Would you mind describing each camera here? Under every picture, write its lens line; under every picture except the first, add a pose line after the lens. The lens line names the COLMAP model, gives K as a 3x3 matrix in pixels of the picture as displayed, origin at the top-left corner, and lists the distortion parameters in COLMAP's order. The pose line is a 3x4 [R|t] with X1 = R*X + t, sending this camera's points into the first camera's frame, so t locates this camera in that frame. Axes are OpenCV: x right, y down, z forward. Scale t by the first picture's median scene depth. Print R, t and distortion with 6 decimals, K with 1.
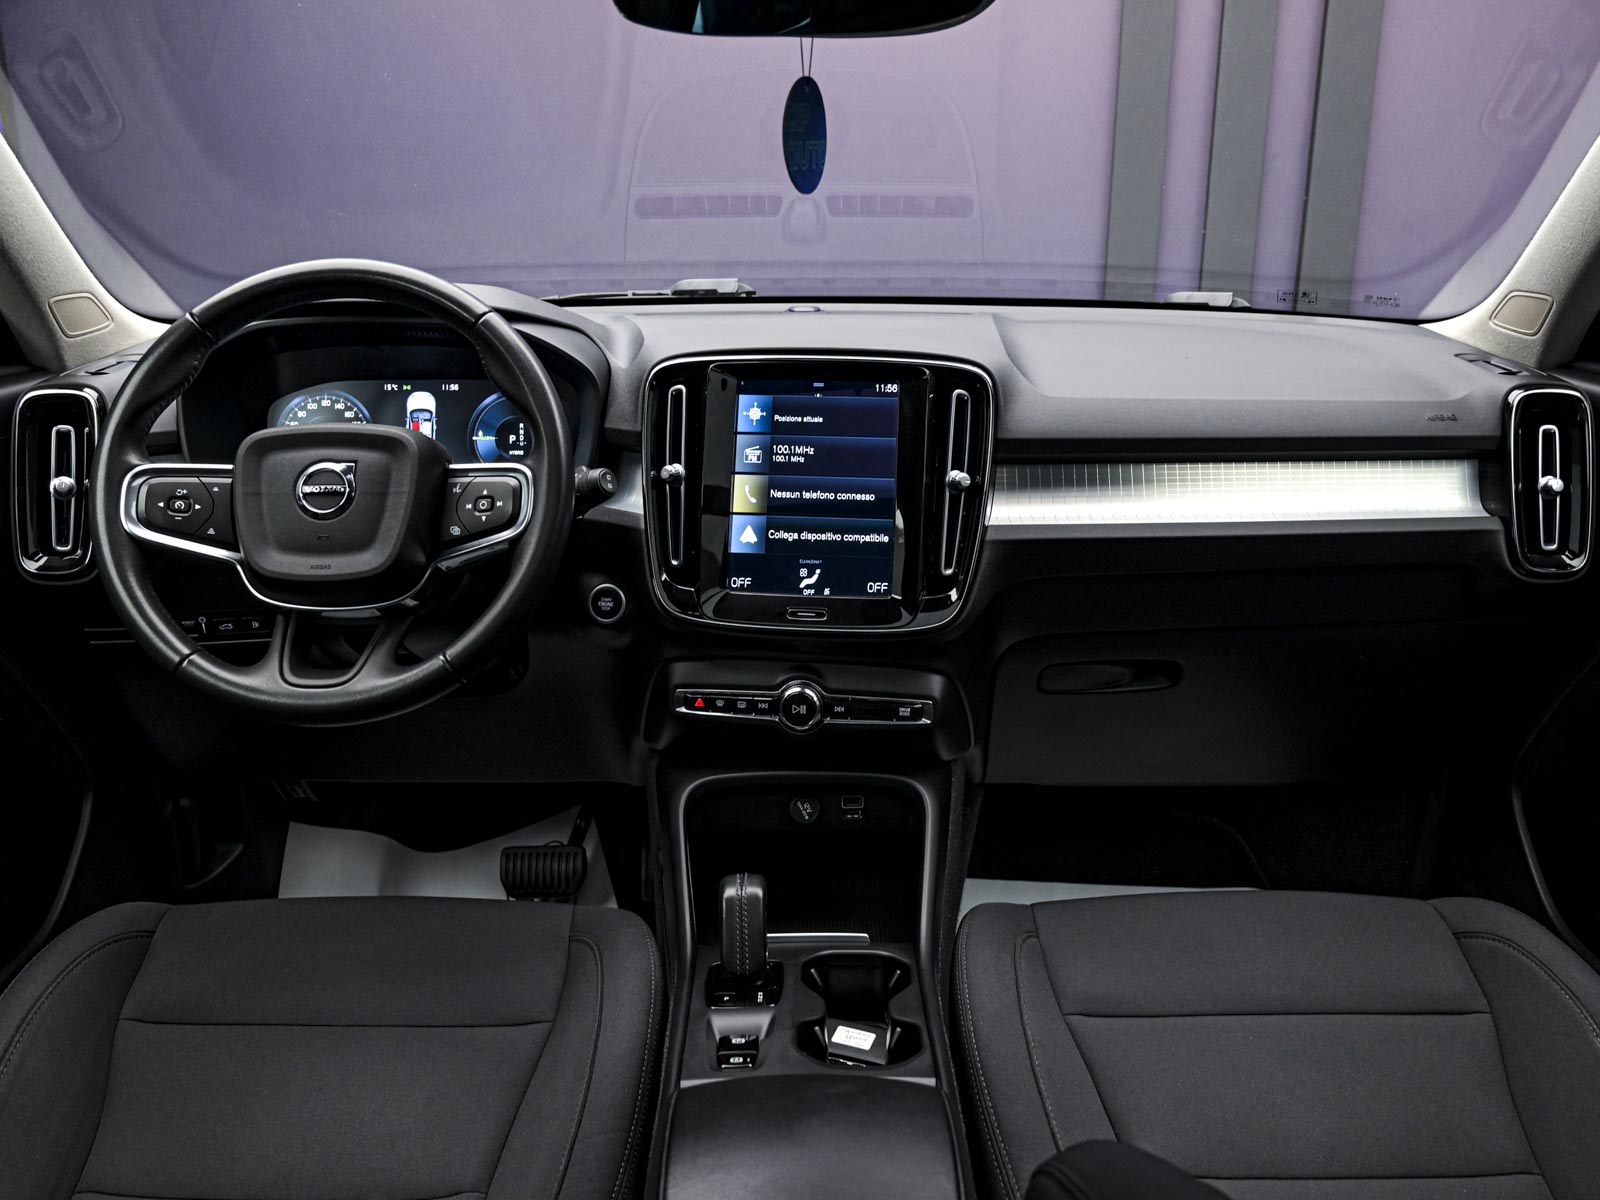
lens RADIAL K [[1142.7, 0, 816.0], [0, 1142.7, 589.4], [0, 0, 1]] dist [-0.009231, -0.001618]
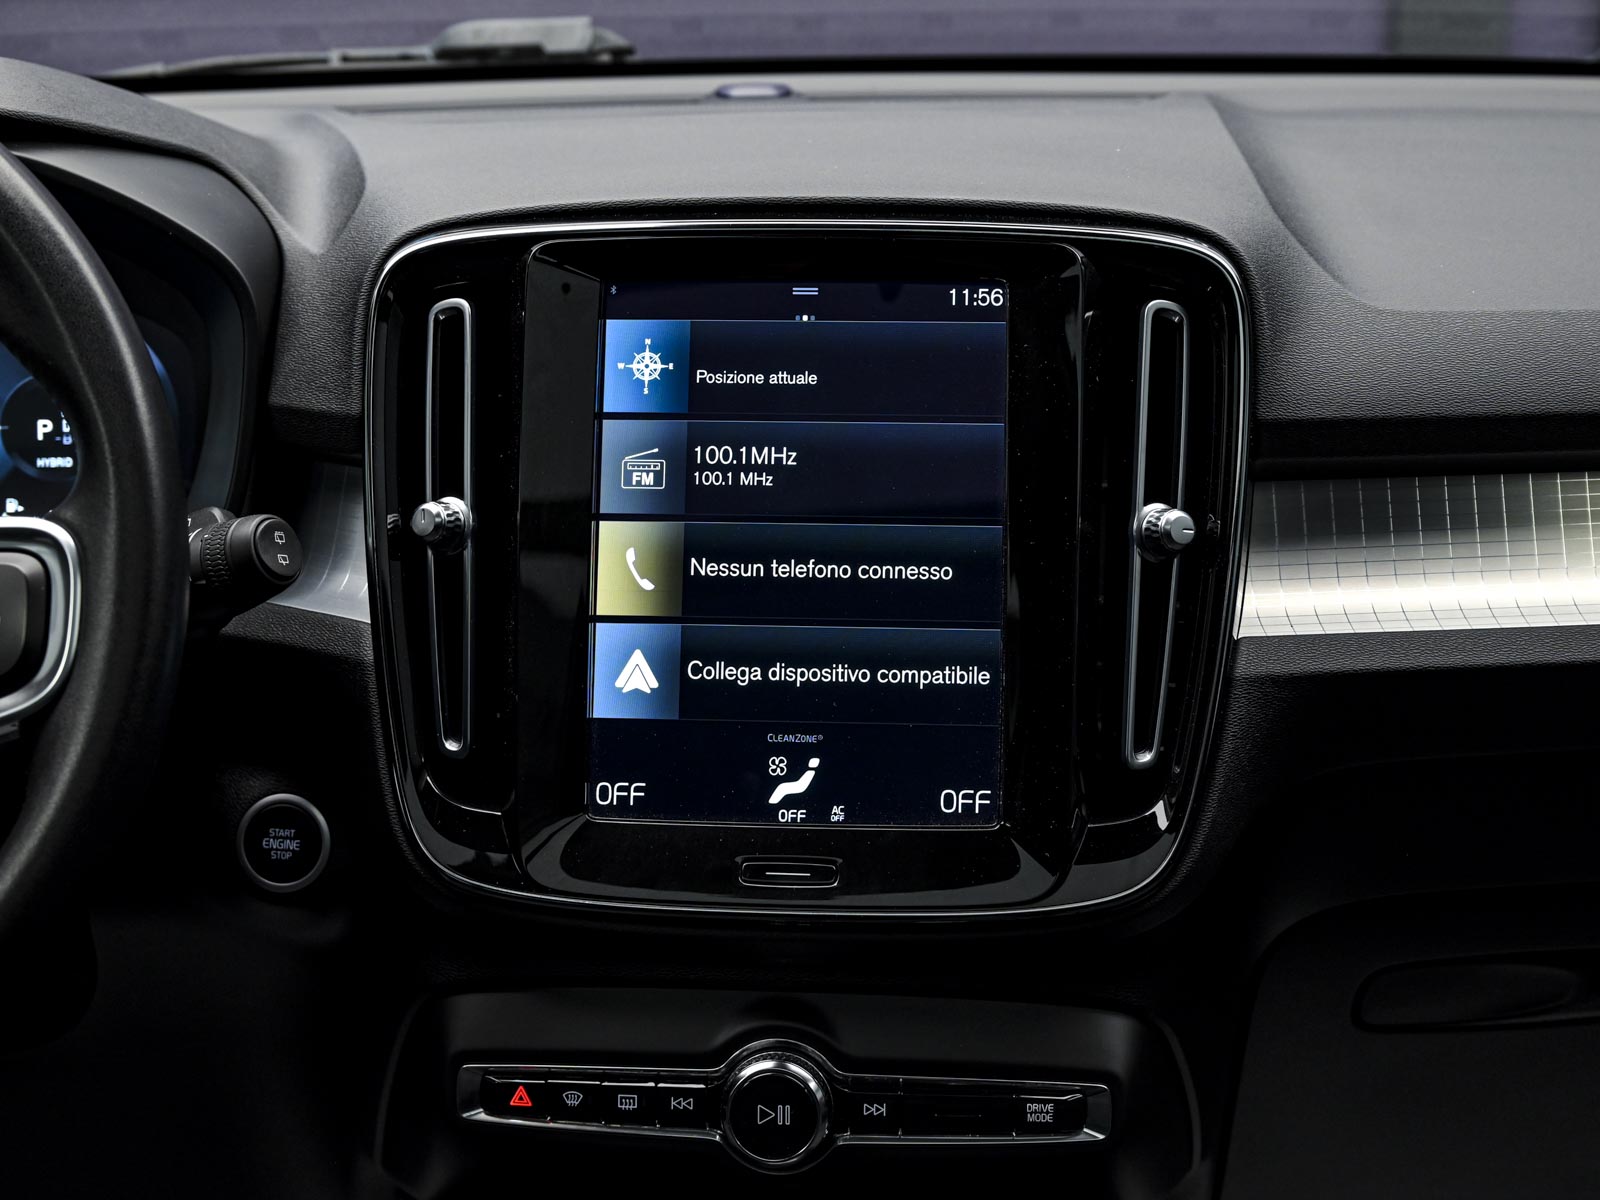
lens RADIAL K [[2303.8, 0, 786.5], [0, 2303.8, 603.5], [0, 0, 1]] dist [-0.000875, 0.000000]
pose [[0.999656, -0.019430, 0.017624, -0.020409], [0.019543, 0.999790, -0.006217, -0.064880], [-0.017499, 0.006559, 0.999825, 0.196472]]
